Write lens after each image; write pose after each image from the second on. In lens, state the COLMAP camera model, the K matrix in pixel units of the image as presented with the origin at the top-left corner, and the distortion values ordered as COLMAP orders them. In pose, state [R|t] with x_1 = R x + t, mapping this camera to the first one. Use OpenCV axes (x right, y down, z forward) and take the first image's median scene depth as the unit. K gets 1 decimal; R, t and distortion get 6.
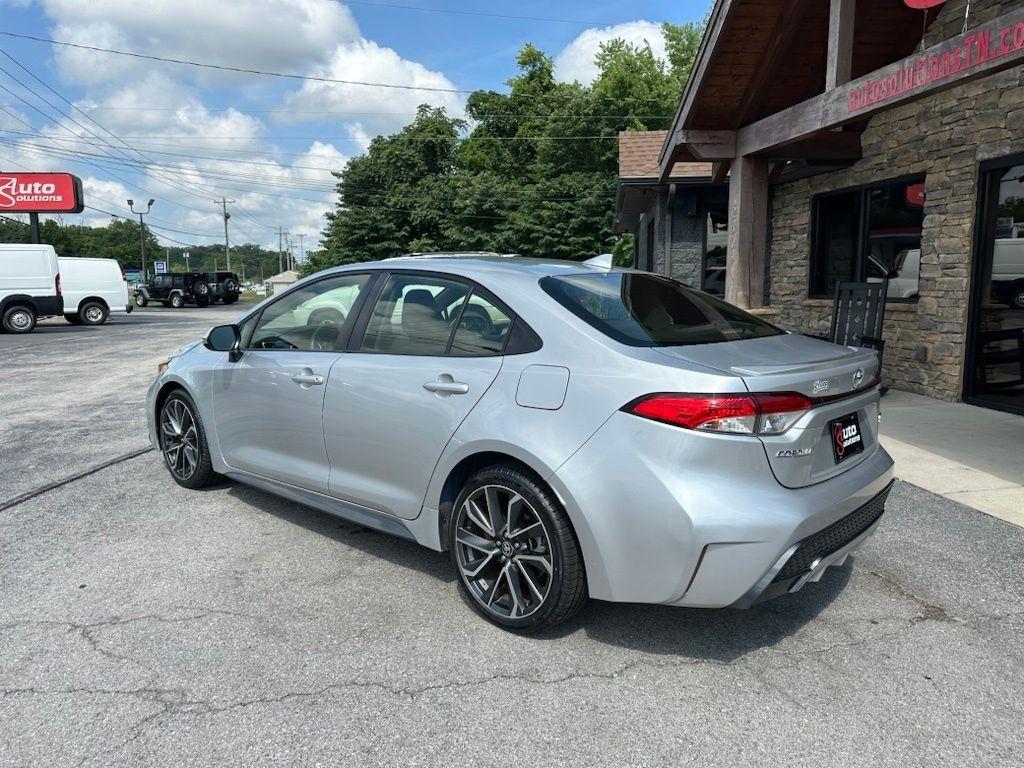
lens RADIAL K [[726.1, 0, 511.4], [0, 726.1, 384.9], [0, 0, 1]] dist [0.006847, -0.007301]
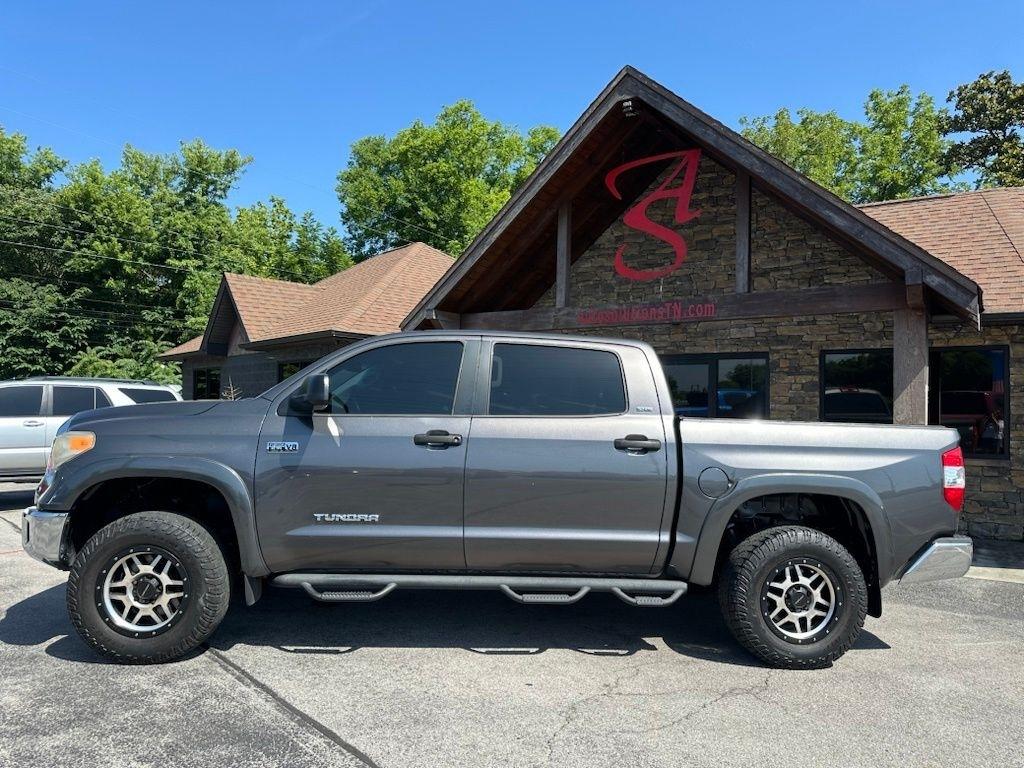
lens RADIAL K [[717.2, 0, 514.0], [0, 717.2, 382.2], [0, 0, 1]] dist [0.006755, 0.000252]
pose [[0.682249, 0.047100, 0.729601, -0.658131], [0.079293, 0.987270, -0.137882, -0.030482], [-0.726807, 0.151922, 0.669829, 0.045504]]
